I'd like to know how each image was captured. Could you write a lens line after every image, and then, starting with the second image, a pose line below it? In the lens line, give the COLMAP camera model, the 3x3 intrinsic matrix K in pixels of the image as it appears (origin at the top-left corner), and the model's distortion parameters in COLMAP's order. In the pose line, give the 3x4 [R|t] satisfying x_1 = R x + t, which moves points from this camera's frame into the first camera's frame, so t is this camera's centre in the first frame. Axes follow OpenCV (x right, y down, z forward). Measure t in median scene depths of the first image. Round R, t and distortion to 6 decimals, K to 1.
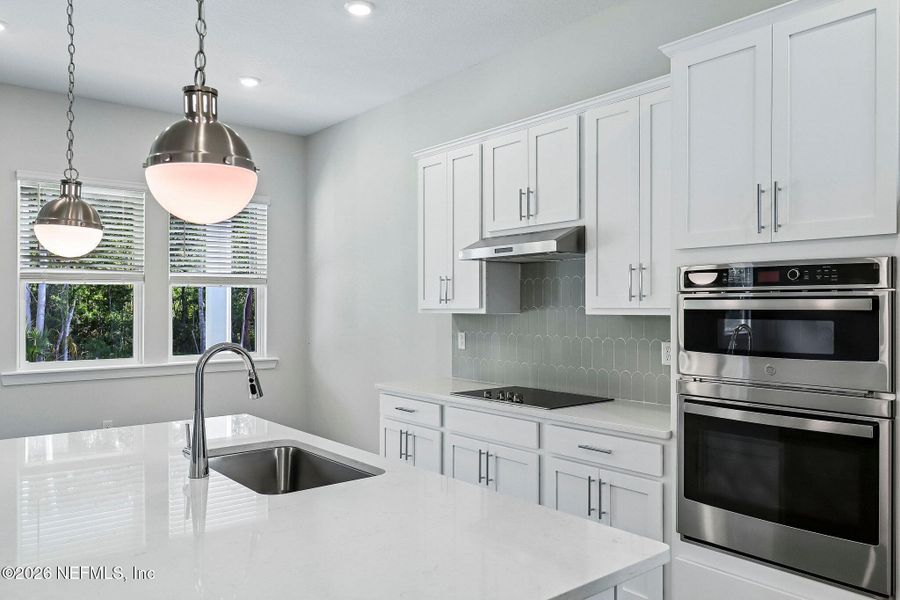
lens RADIAL K [[669.3, 0, 447.0], [0, 669.3, 303.5], [0, 0, 1]] dist [0.062513, 0.001071]
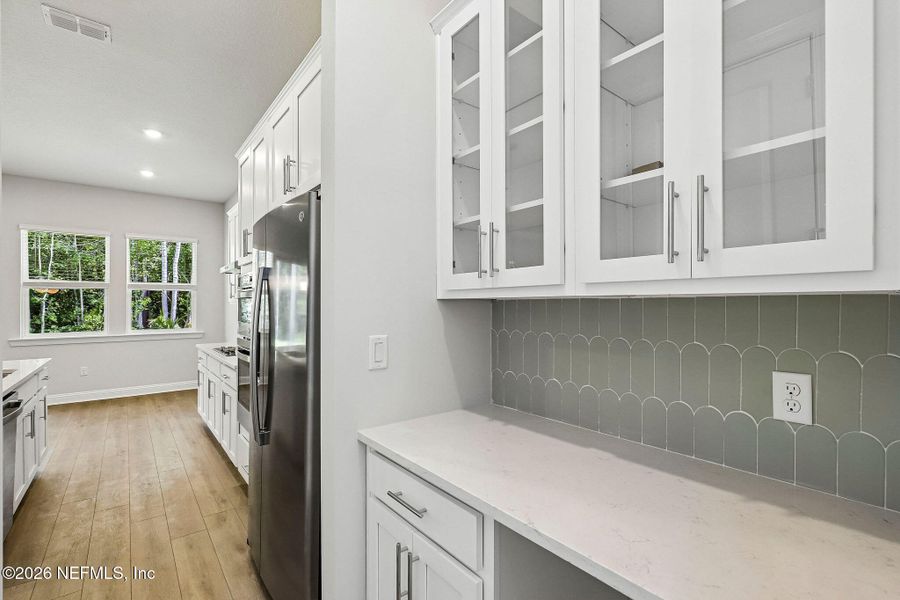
lens RADIAL K [[404.4, 0, 454.3], [0, 404.4, 305.7], [0, 0, 1]] dist [-0.002062, -0.000289]
pose [[0.999985, -0.003457, -0.004253, 0.557976], [0.003491, 0.999960, 0.008230, 0.012226], [0.004224, -0.008244, 0.999957, -0.048666]]
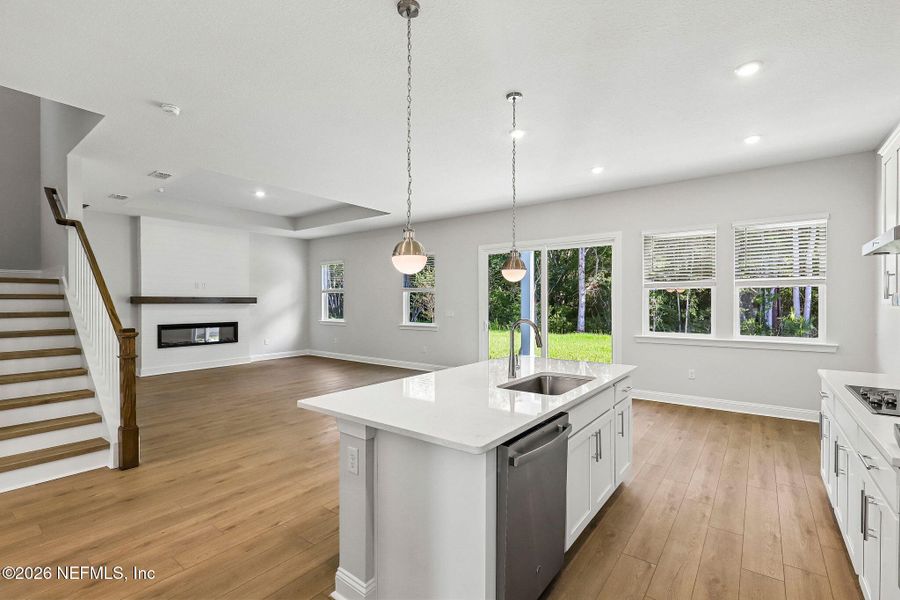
lens RADIAL K [[404.4, 0, 453.5], [0, 404.4, 303.6], [0, 0, 1]] dist [-0.002062, -0.000289]
pose [[0.232906, 0.001364, -0.972498, 0.405091], [0.008685, 0.999956, 0.003483, -0.000443], [0.972460, -0.009257, 0.232884, 0.233041]]
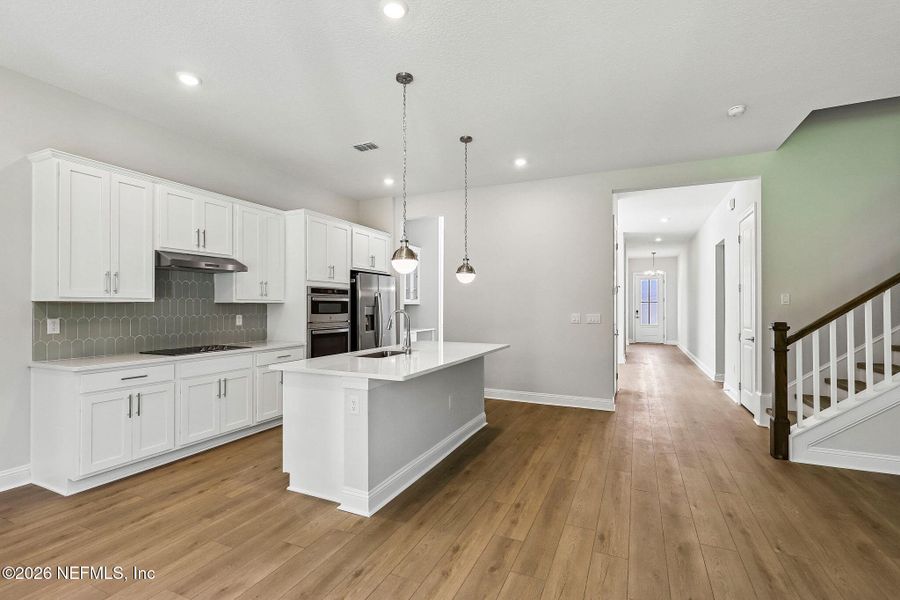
lens RADIAL K [[404.4, 0, 454.7], [0, 404.4, 302.5], [0, 0, 1]] dist [-0.002062, -0.000289]
pose [[-0.446849, 0.005899, 0.894590, -0.919845], [-0.007263, 0.999921, -0.010222, 0.018356], [-0.894580, -0.011065, -0.446771, 0.734812]]
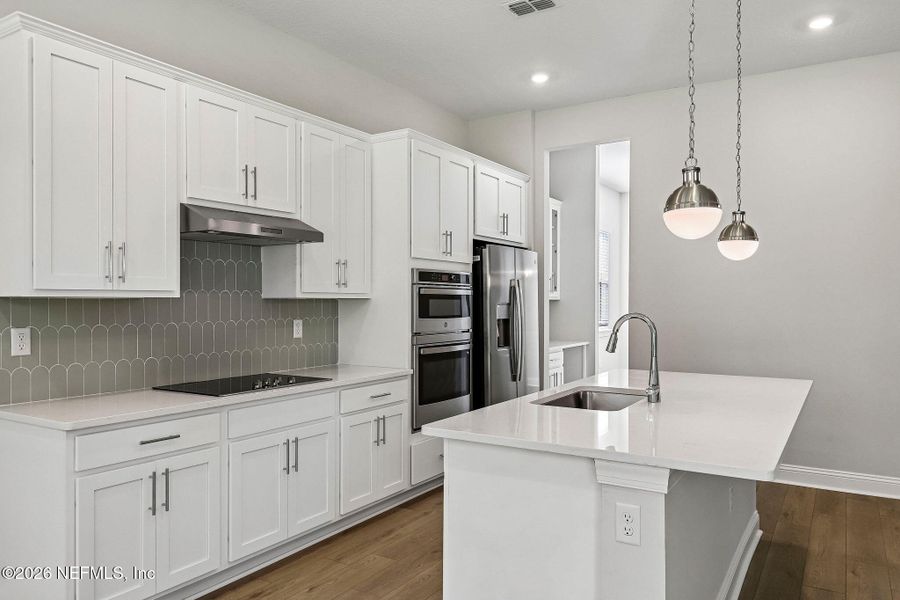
lens RADIAL K [[631.5, 0, 455.9], [0, 631.5, 301.2], [0, 0, 1]] dist [0.001113, -0.003177]
pose [[-0.326907, -0.002695, 0.945052, -0.689504], [-0.008231, 0.999966, 0.000004, 0.015114], [-0.945020, -0.007777, -0.326919, 0.849116]]
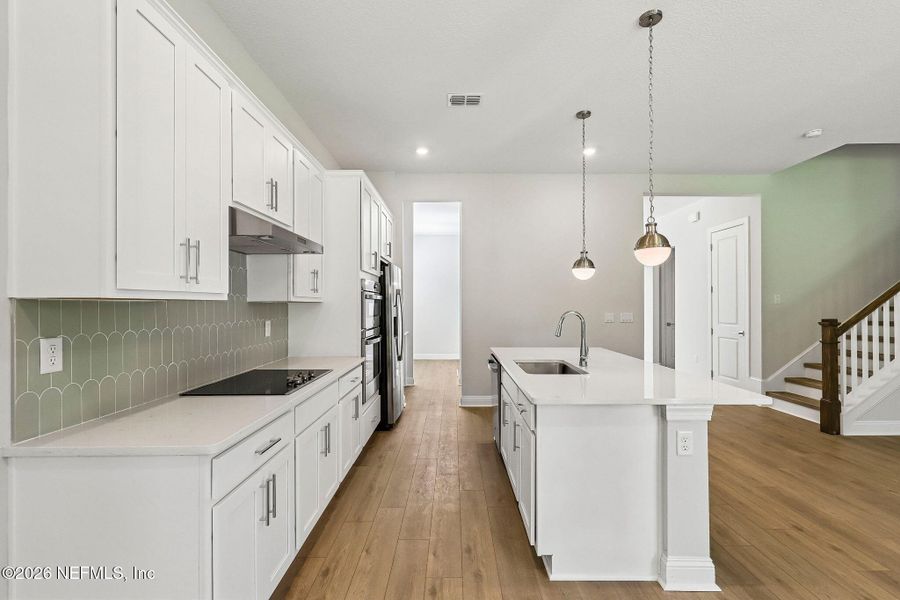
lens RADIAL K [[404.4, 0, 452.3], [0, 404.4, 302.3], [0, 0, 1]] dist [-0.002062, -0.000289]
pose [[-0.772532, 0.002251, 0.634972, -0.410213], [-0.004662, 0.999947, -0.009216, 0.018636], [-0.634958, -0.010080, -0.772480, 1.090525]]
